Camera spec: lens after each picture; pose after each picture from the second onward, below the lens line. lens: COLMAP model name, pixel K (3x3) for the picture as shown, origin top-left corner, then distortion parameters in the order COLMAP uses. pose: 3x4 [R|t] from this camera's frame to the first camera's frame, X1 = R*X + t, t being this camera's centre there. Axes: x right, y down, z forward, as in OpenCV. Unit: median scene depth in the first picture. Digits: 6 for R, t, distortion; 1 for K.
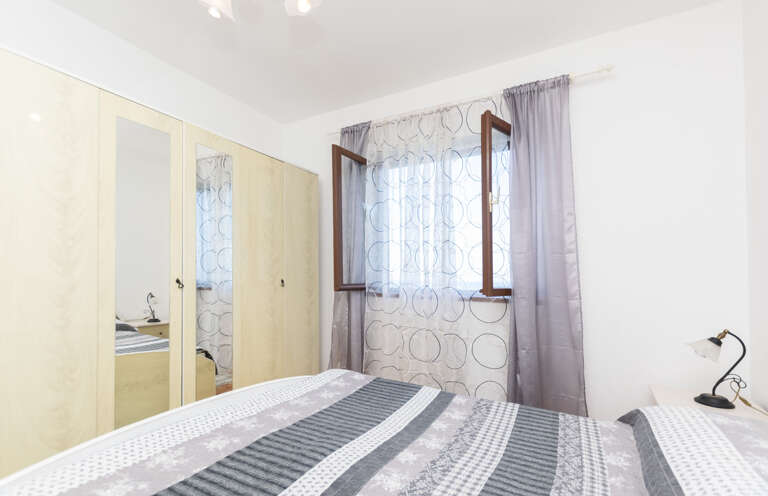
lens RADIAL K [[354.7, 0, 378.3], [0, 354.7, 249.0], [0, 0, 1]] dist [0.025585, 0.001029]
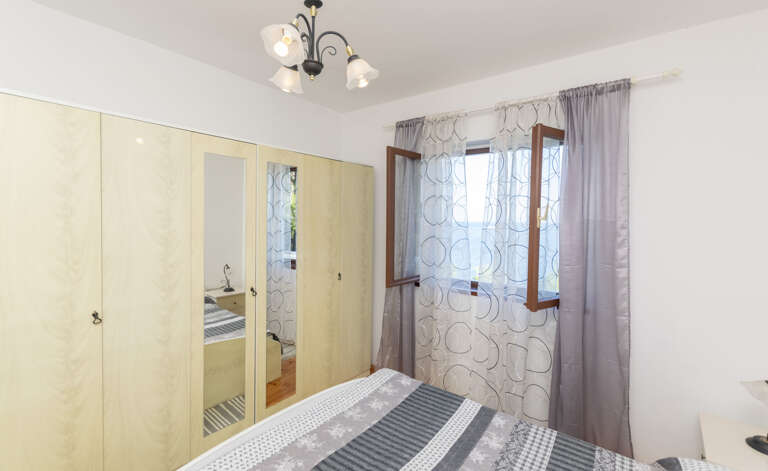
lens RADIAL K [[341.1, 0, 388.4], [0, 341.1, 231.2], [0, 0, 1]] dist [0.026294, -0.001914]
pose [[0.992326, 0.024267, -0.121246, 0.006205], [-0.019296, 0.998931, 0.042009, -0.114999], [0.122135, -0.039347, 0.991733, -0.029271]]
